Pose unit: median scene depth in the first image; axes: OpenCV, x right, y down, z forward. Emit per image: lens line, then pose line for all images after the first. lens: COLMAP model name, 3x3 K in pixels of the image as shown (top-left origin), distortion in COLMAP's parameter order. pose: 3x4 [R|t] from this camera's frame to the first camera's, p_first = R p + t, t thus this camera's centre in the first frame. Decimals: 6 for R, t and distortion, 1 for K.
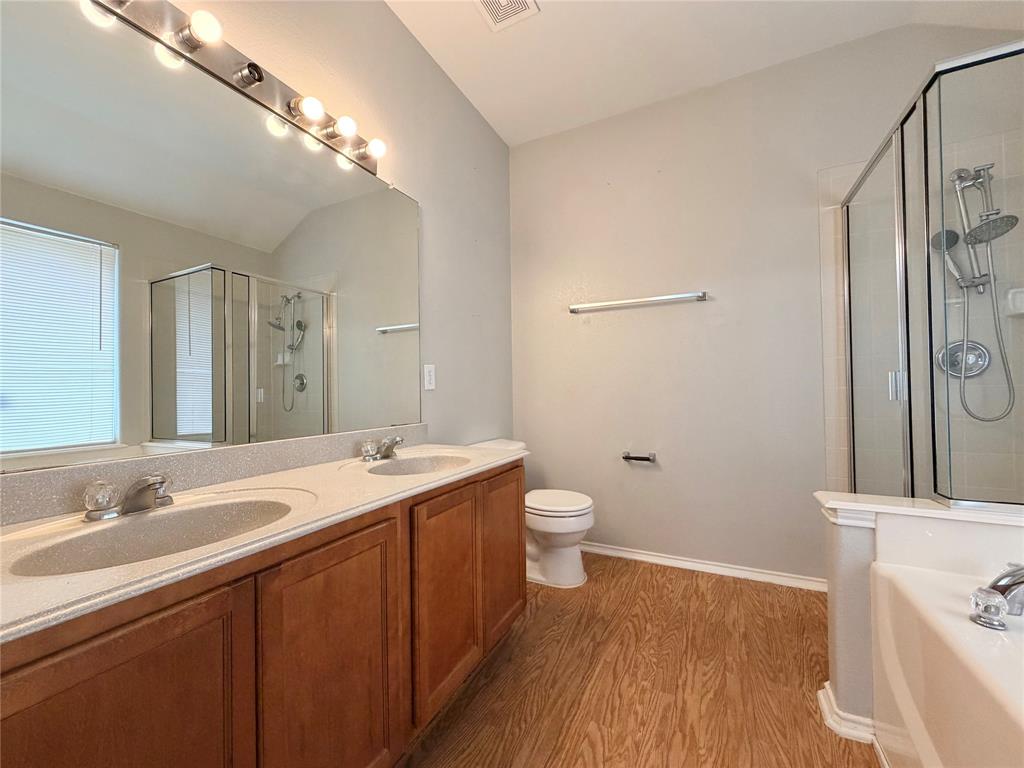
lens RADIAL K [[409.5, 0, 508.3], [0, 409.5, 384.5], [0, 0, 1]] dist [0.001556, 0.000288]
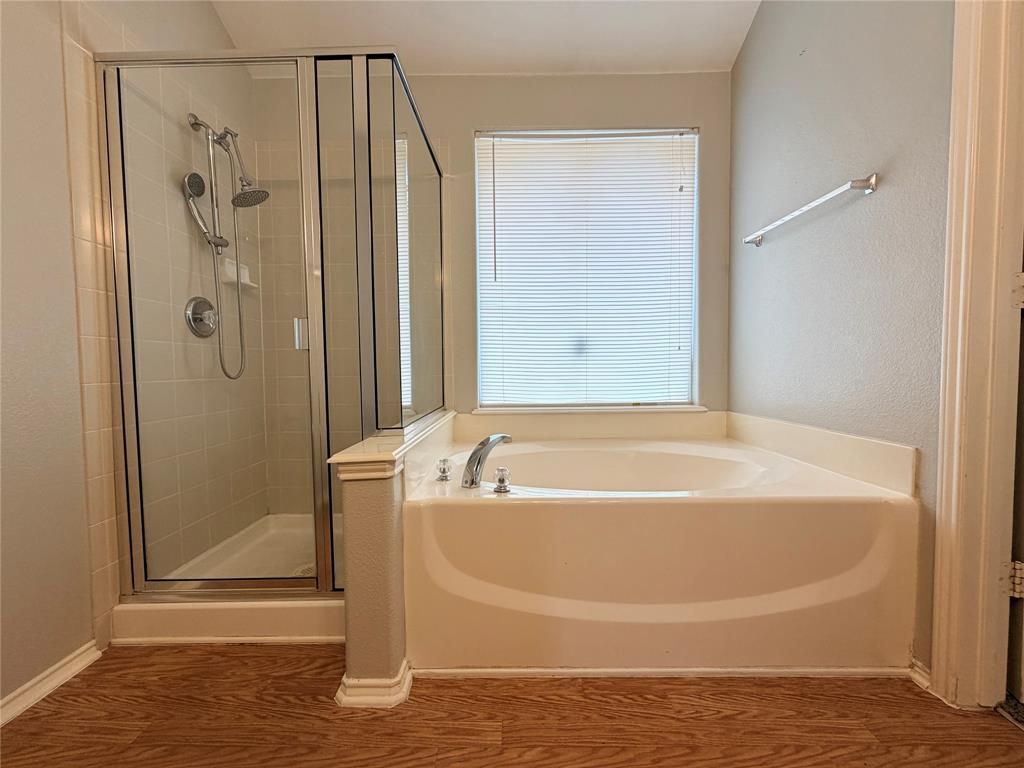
lens RADIAL K [[409.5, 0, 508.3], [0, 409.5, 384.5], [0, 0, 1]] dist [0.001556, 0.000288]
pose [[-0.439765, -0.020071, 0.897889, -0.093246], [0.003856, 0.999699, 0.024235, 0.091268], [-0.898105, 0.014120, -0.439555, 0.937175]]
